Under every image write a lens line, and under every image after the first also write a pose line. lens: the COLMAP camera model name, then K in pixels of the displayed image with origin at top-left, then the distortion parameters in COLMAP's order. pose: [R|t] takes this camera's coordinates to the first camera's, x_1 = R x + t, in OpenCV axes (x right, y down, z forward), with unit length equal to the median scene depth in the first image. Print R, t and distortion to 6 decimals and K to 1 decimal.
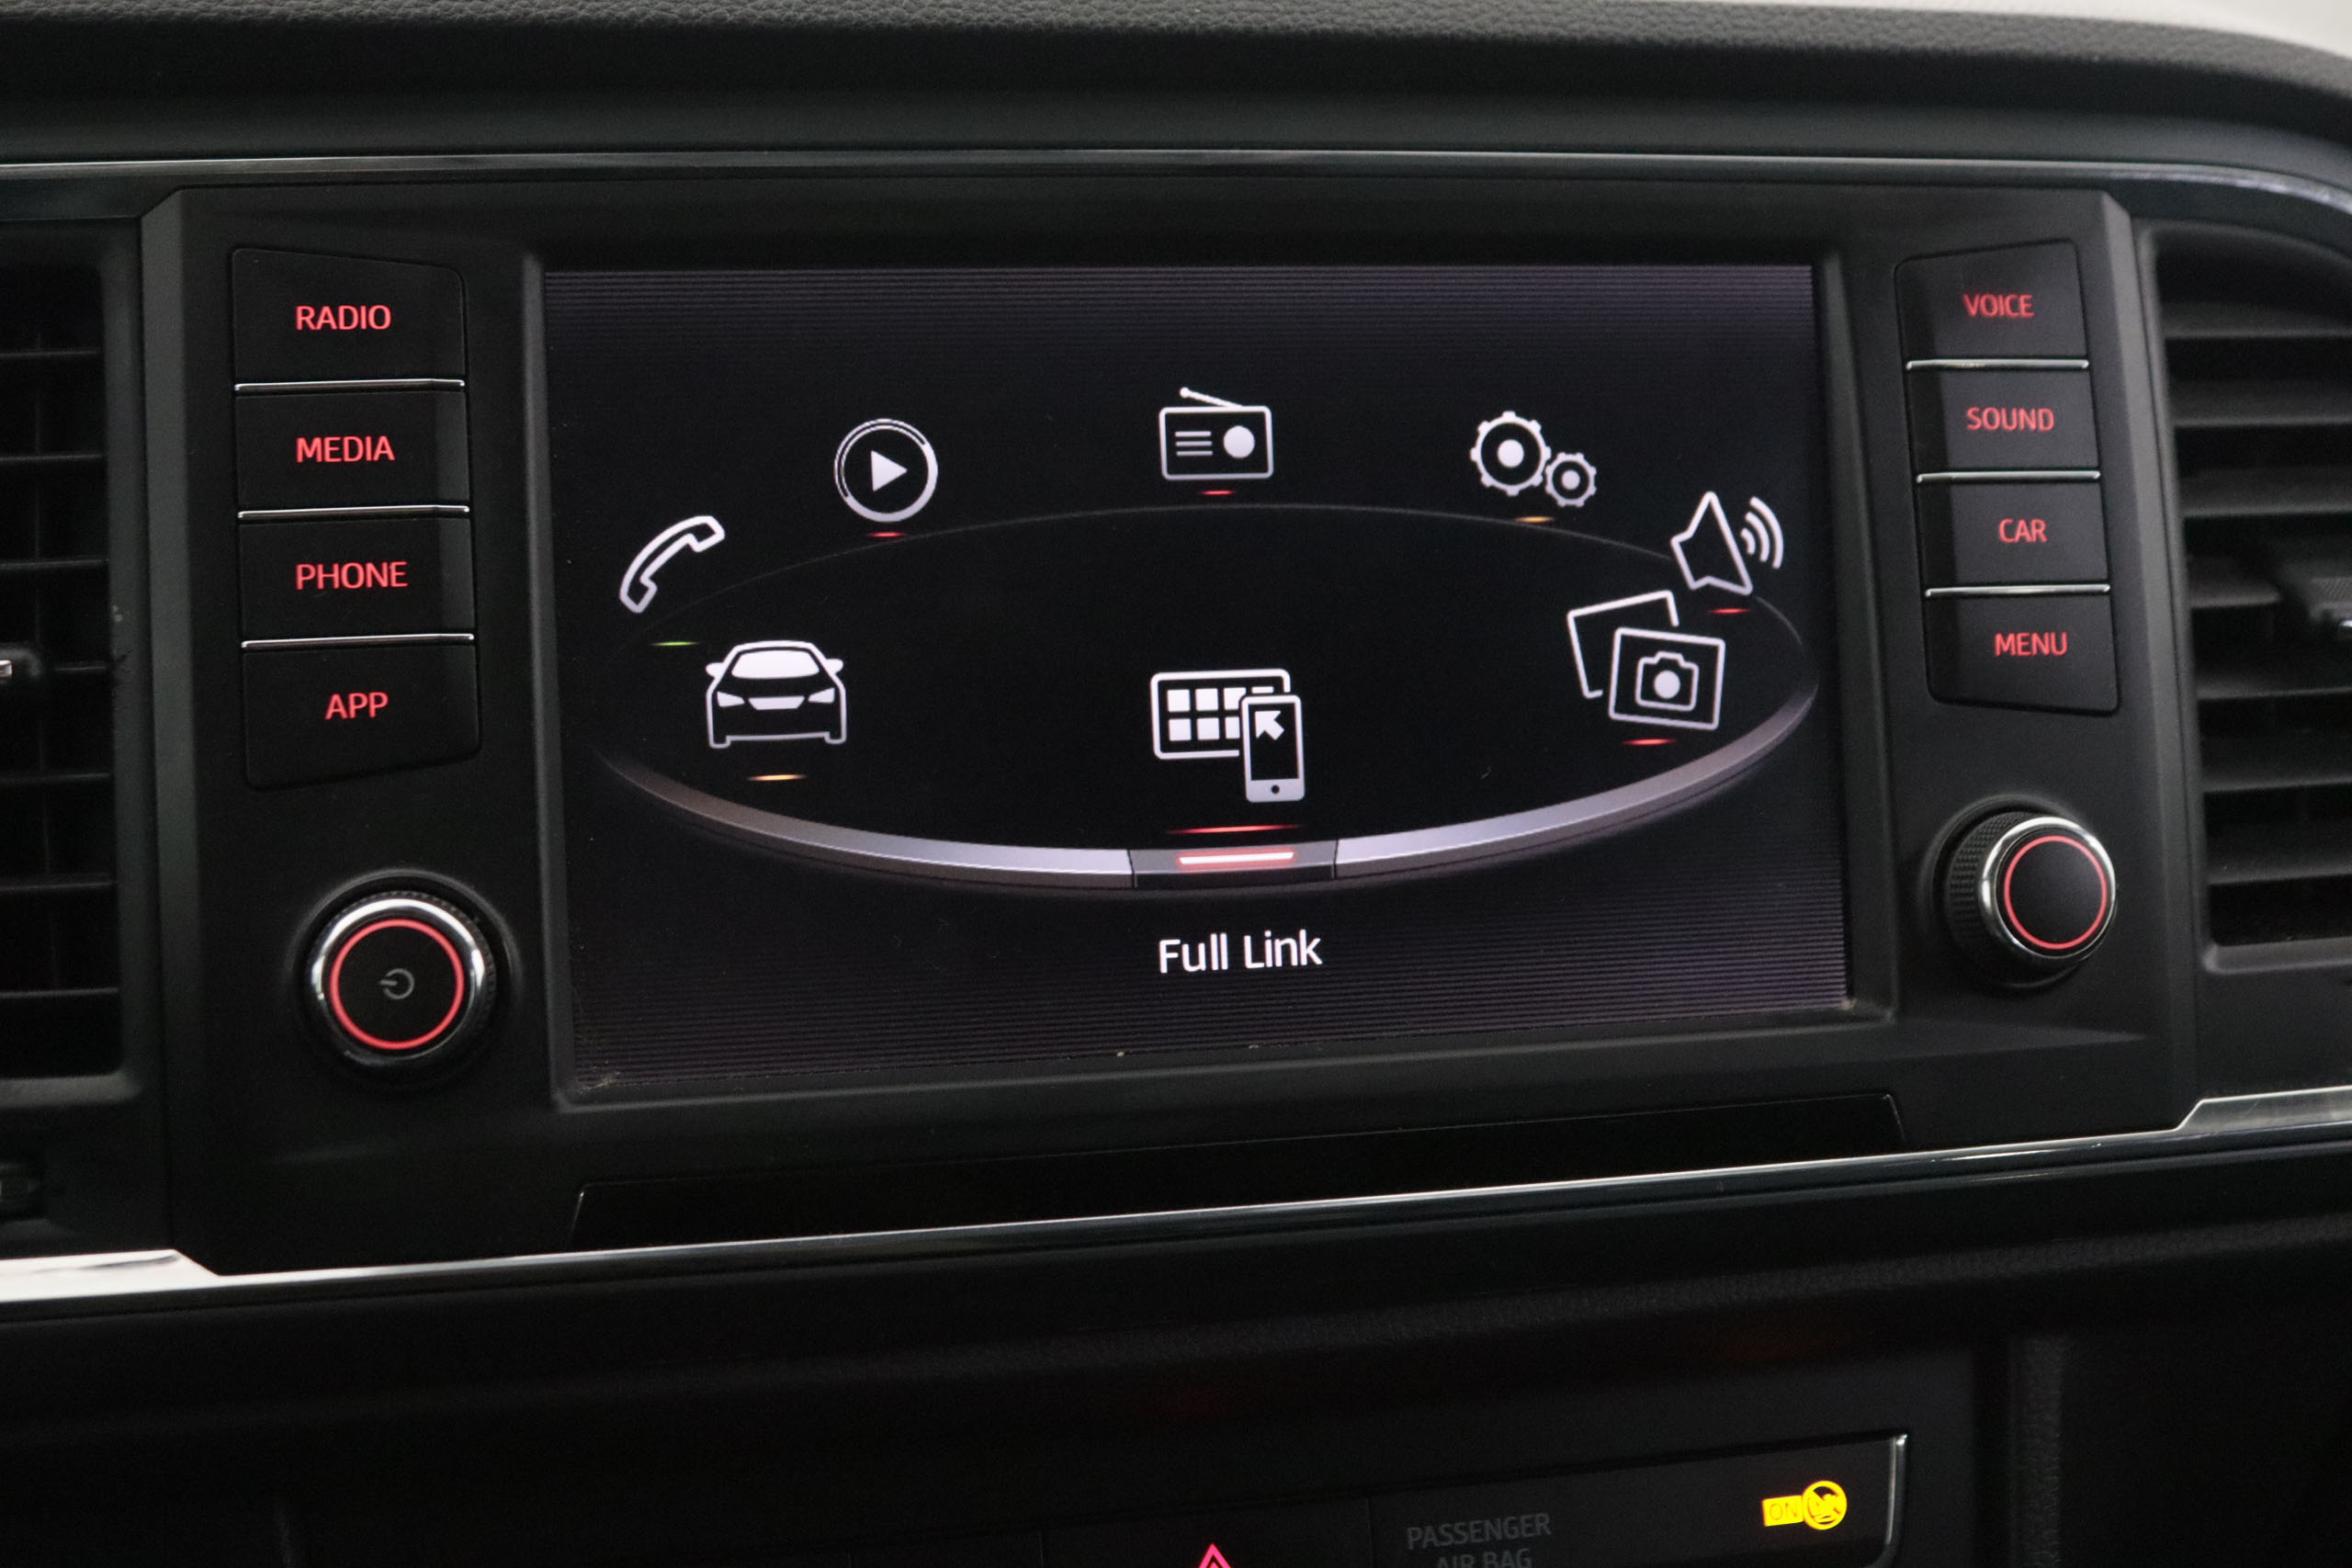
lens RADIAL K [[2916.5, 0, 1176.0], [0, 2916.5, 784.0], [0, 0, 1]] dist [-0.057540, -0.000489]
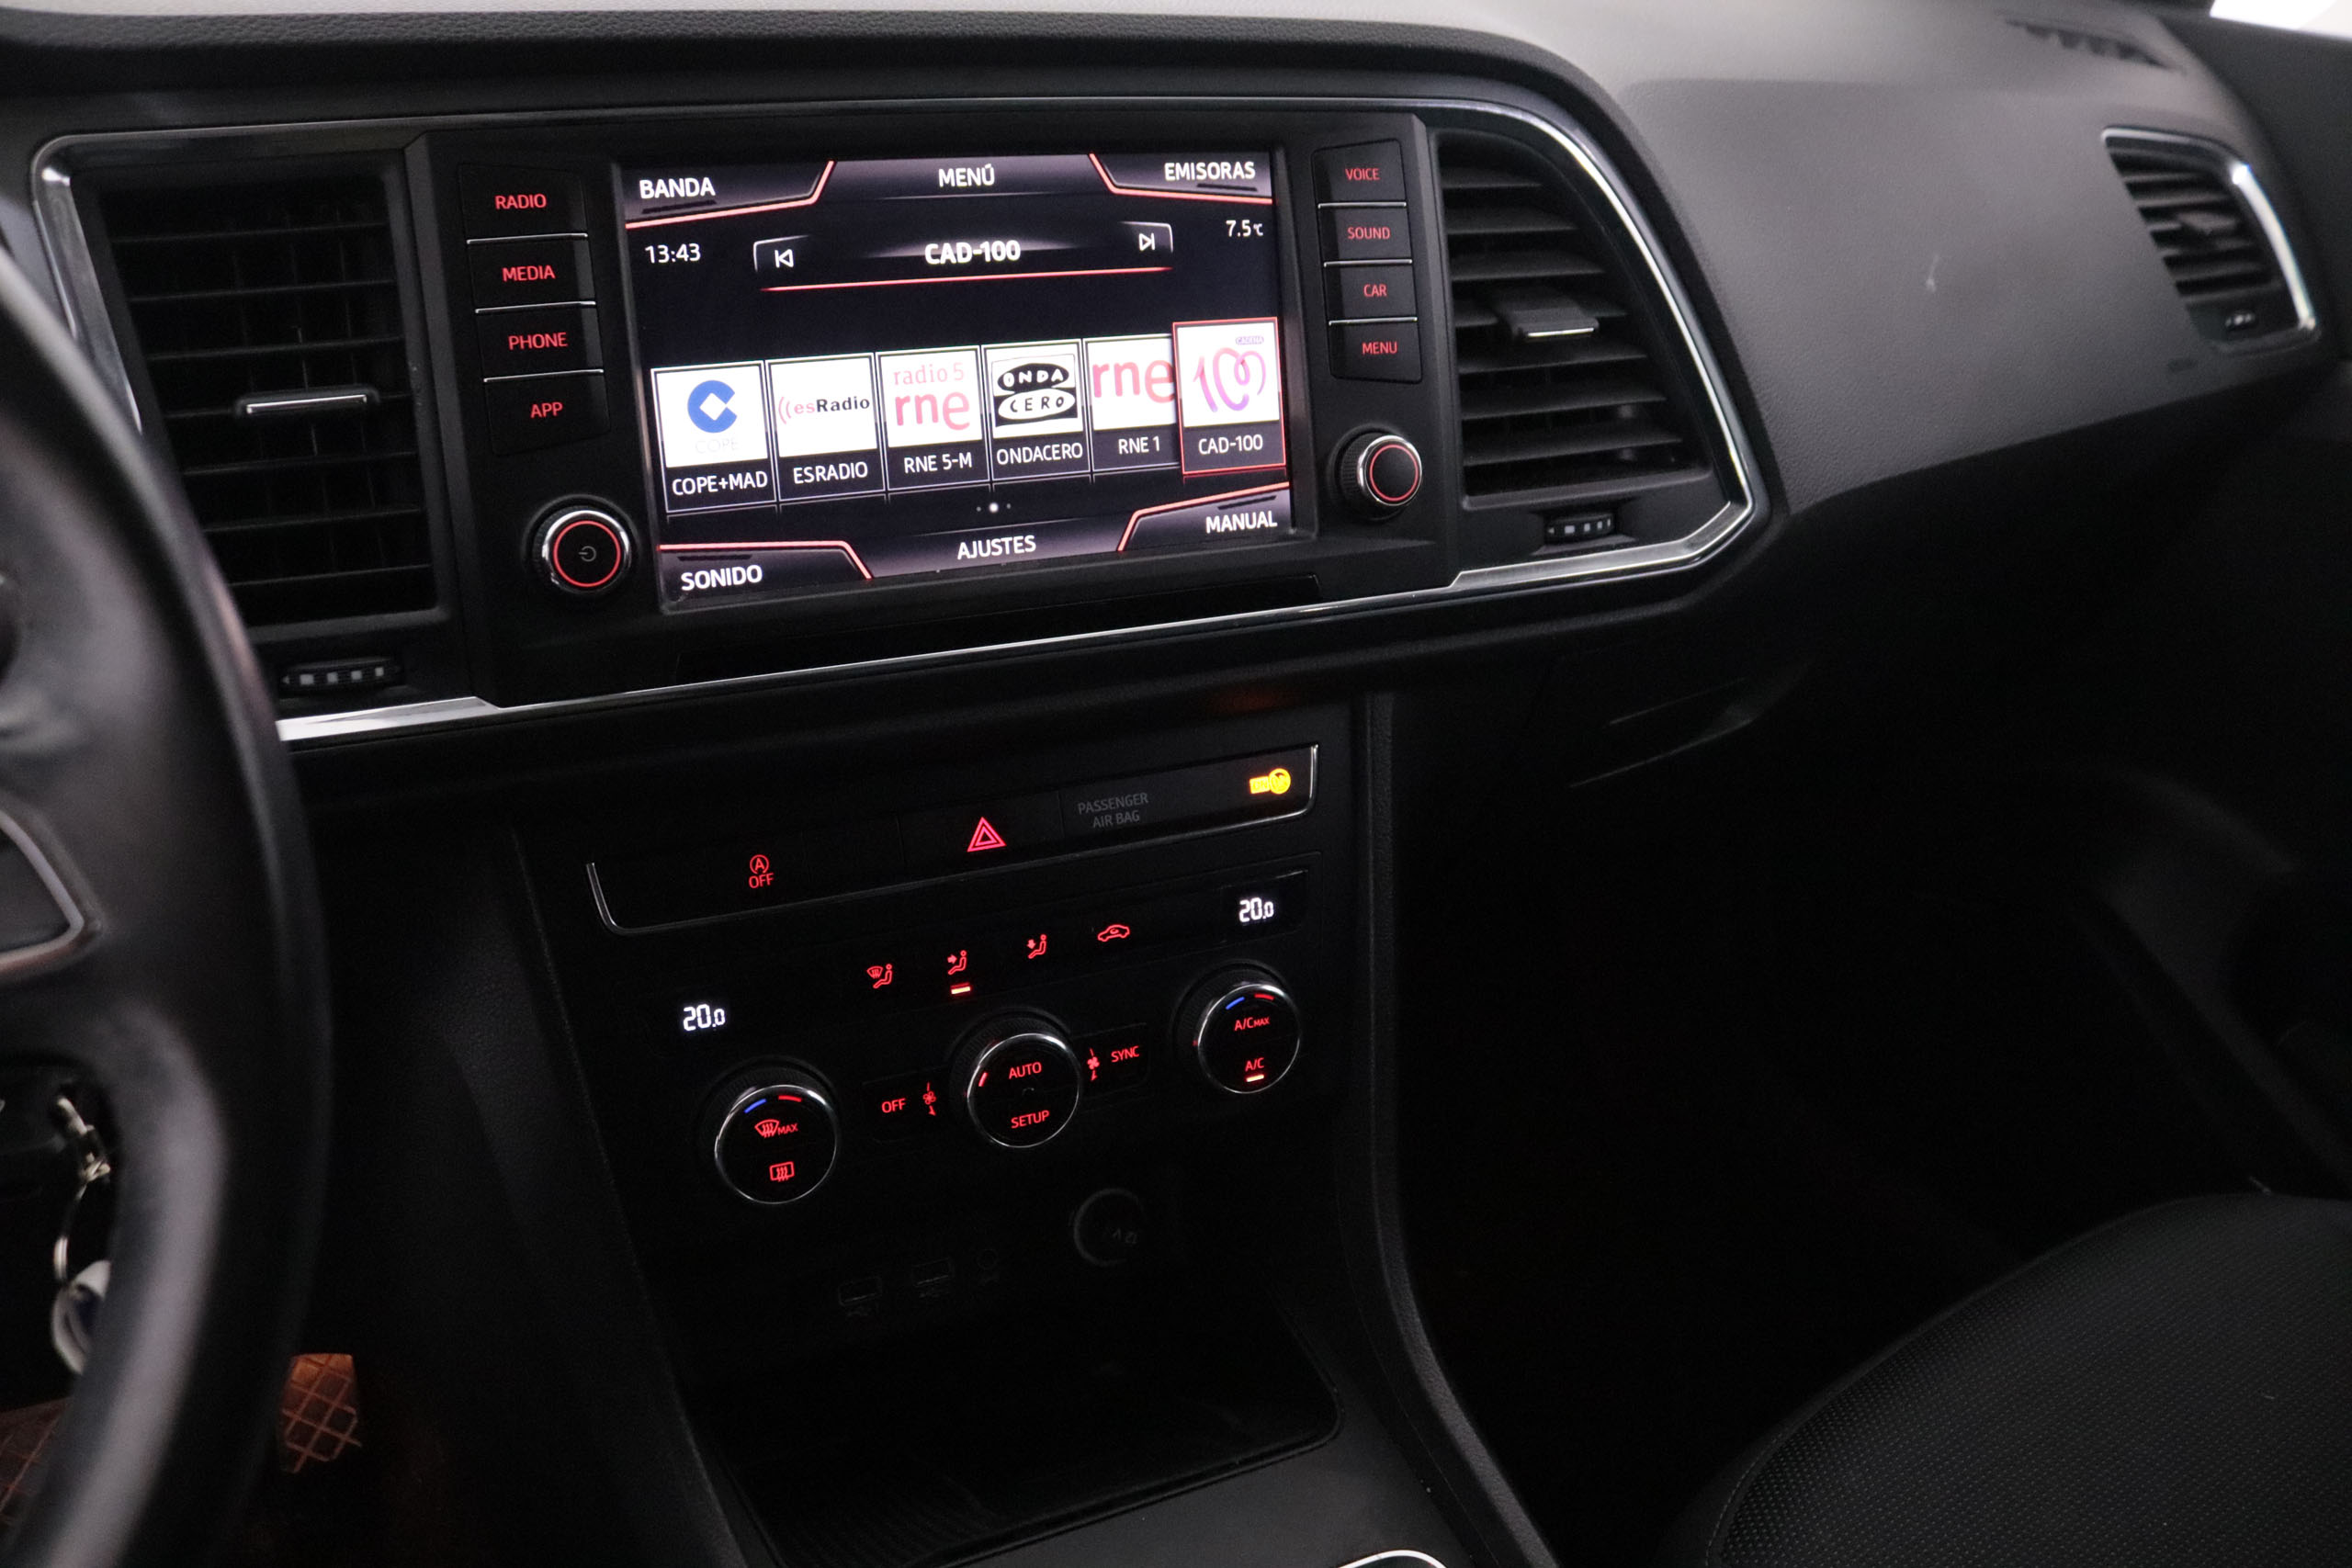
lens RADIAL K [[1891.5, 0, 1178.5], [0, 1891.5, 737.8], [0, 0, 1]] dist [-0.168576, 0.091786]
pose [[0.977433, -0.059584, 0.202668, -0.117106], [0.020422, 0.981556, 0.190083, -0.032797], [-0.210256, -0.181655, 0.960622, -0.256037]]
